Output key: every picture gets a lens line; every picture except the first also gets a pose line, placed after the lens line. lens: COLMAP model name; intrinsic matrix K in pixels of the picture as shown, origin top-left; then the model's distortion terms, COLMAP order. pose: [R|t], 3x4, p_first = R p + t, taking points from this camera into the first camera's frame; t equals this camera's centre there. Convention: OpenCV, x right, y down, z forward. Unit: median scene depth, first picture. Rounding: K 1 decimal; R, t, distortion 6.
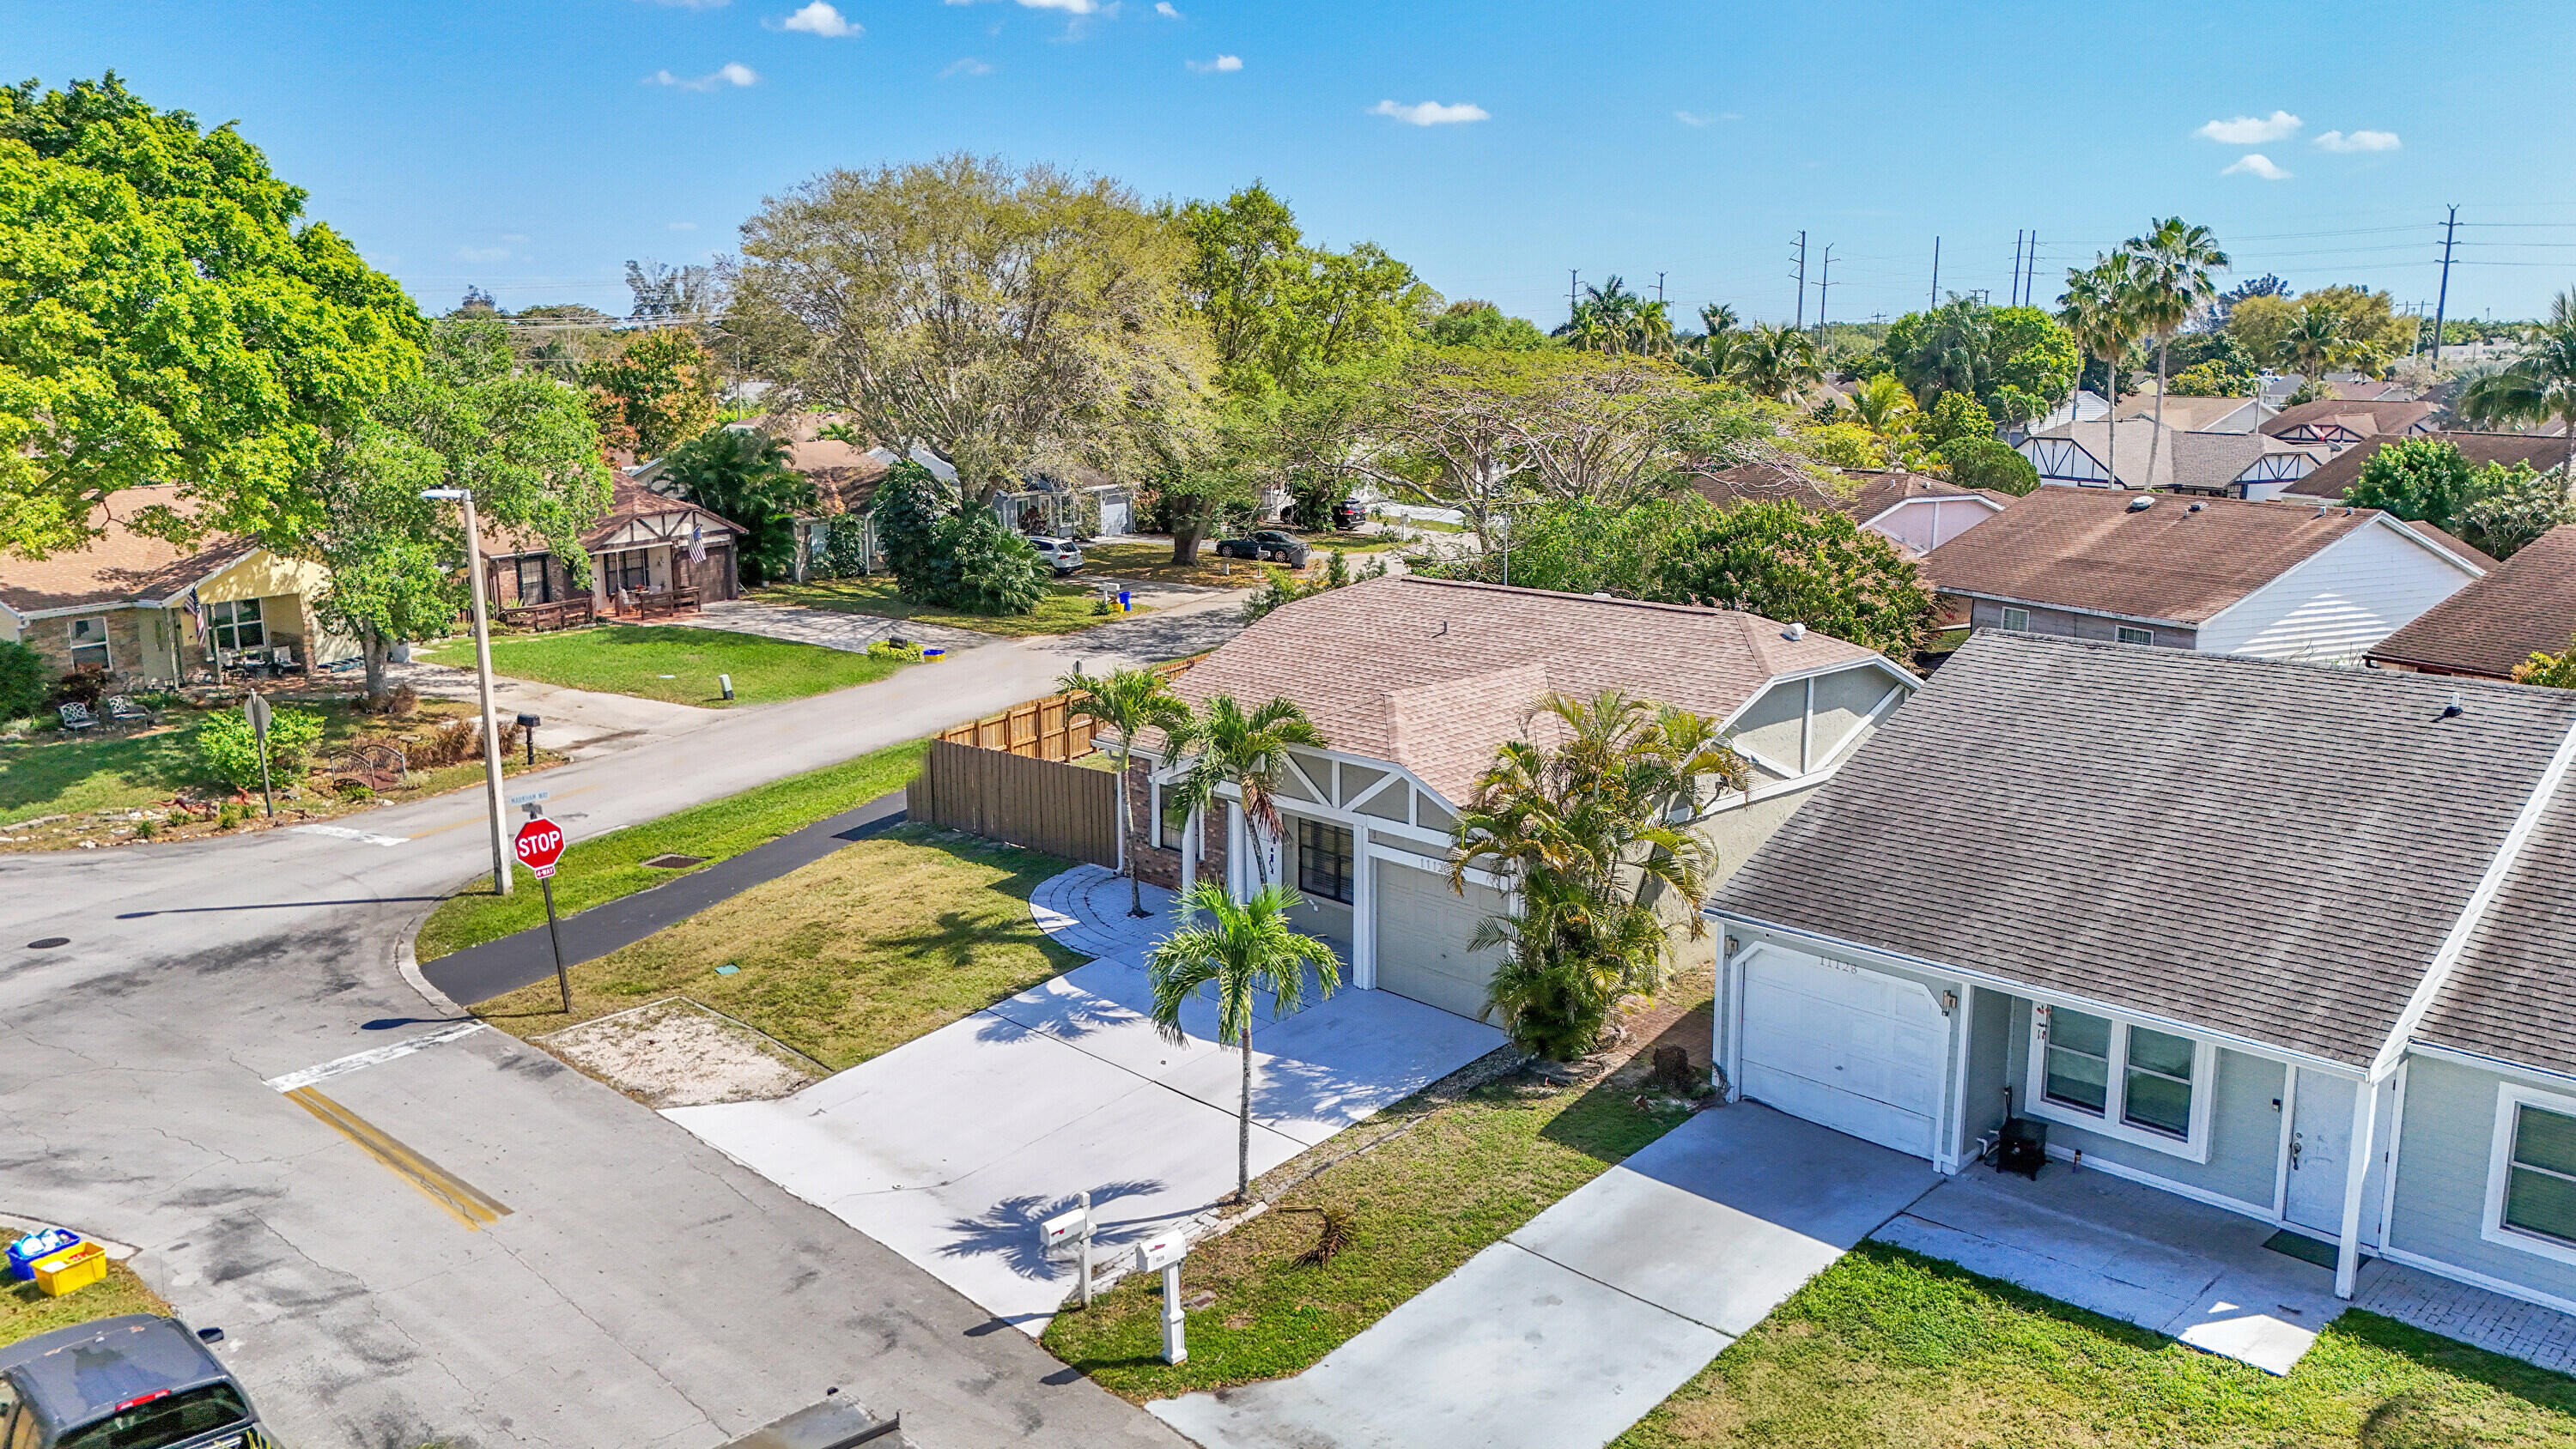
lens RADIAL K [[1896.0, 0, 1288.0], [0, 1896.0, 724.5], [0, 0, 1]] dist [0.056561, -0.035055]
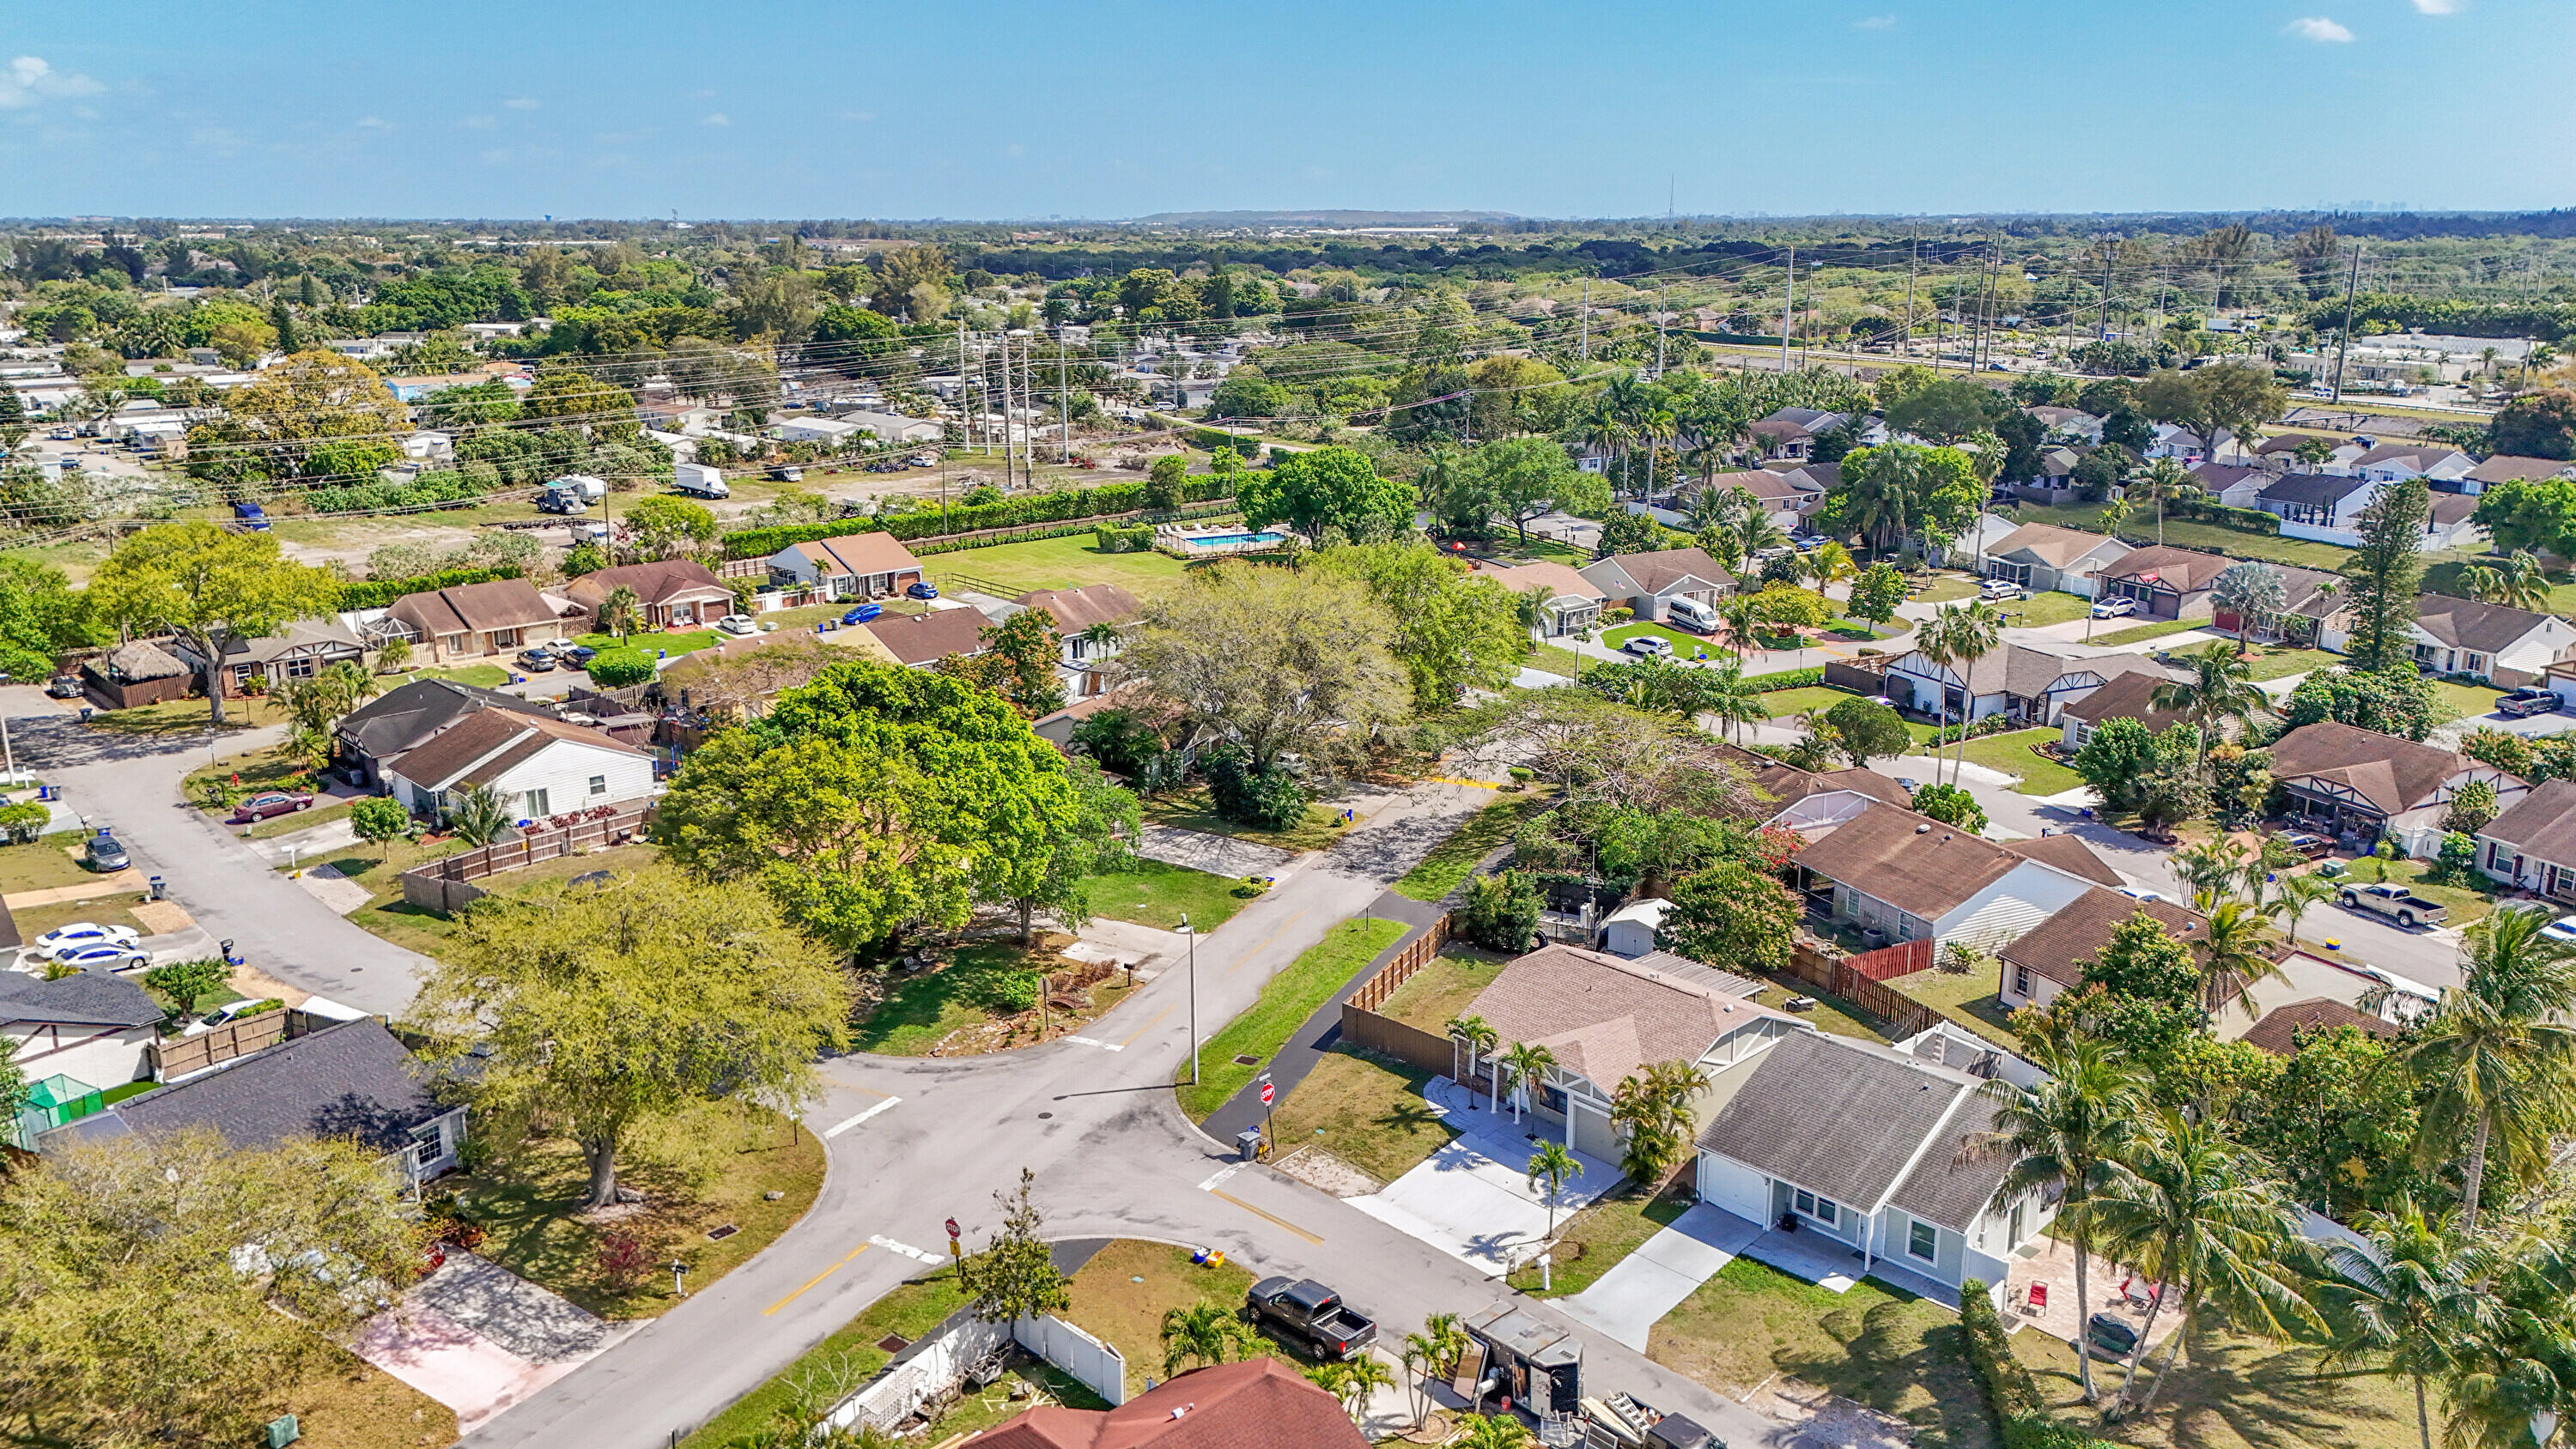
lens RADIAL K [[1884.4, 0, 1288.0], [0, 1884.4, 724.5], [0, 0, 1]] dist [0.094647, -0.118686]
pose [[0.999989, -0.004077, 0.002169, -0.429056], [0.003931, 0.997960, 0.063727, -0.751216], [-0.002424, -0.063717, 0.997965, -1.965102]]
